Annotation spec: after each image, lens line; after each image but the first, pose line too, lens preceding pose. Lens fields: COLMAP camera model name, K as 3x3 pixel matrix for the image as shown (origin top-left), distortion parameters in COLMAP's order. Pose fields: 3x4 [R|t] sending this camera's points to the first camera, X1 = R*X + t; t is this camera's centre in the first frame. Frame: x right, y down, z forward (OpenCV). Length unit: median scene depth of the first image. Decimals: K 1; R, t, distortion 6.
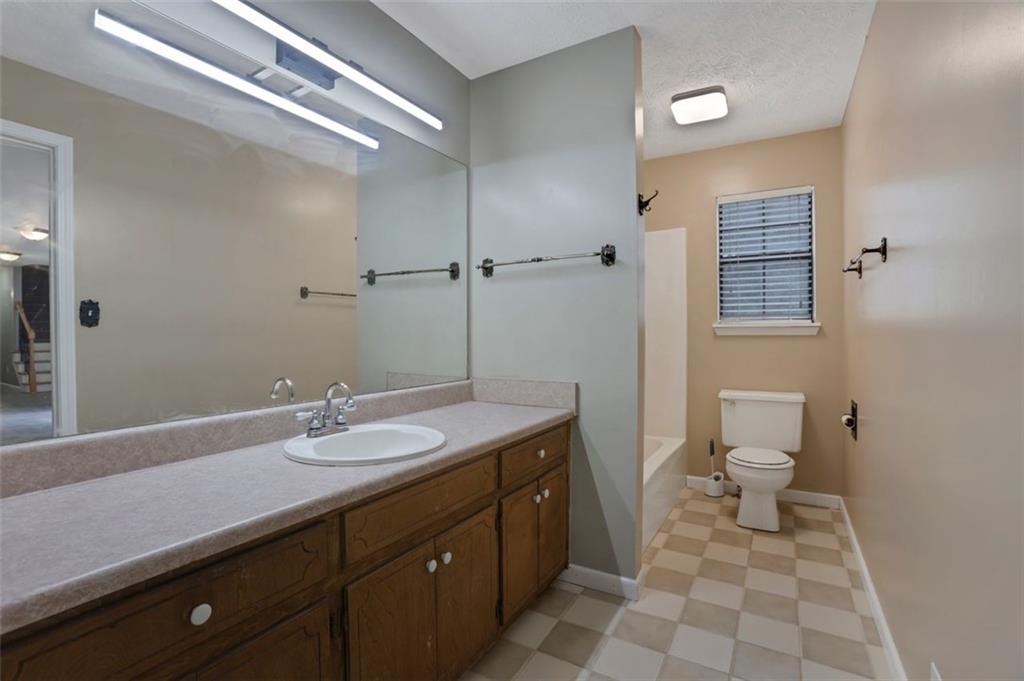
lens RADIAL K [[471.3, 0, 509.6], [0, 471.3, 340.3], [0, 0, 1]] dist [-0.020675, 0.004949]
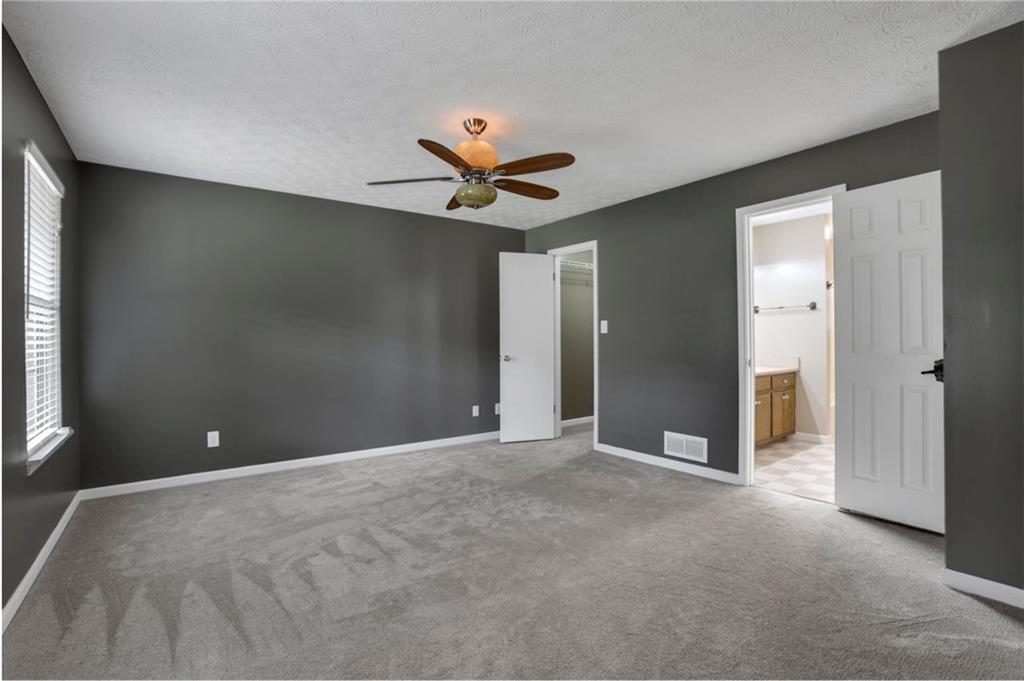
lens RADIAL K [[471.3, 0, 515.8], [0, 471.3, 341.1], [0, 0, 1]] dist [-0.020675, 0.004949]
pose [[0.930058, -0.004510, -0.367386, -0.355976], [0.002513, 0.999979, -0.005913, 0.018995], [0.367405, 0.004576, 0.930050, -1.932365]]
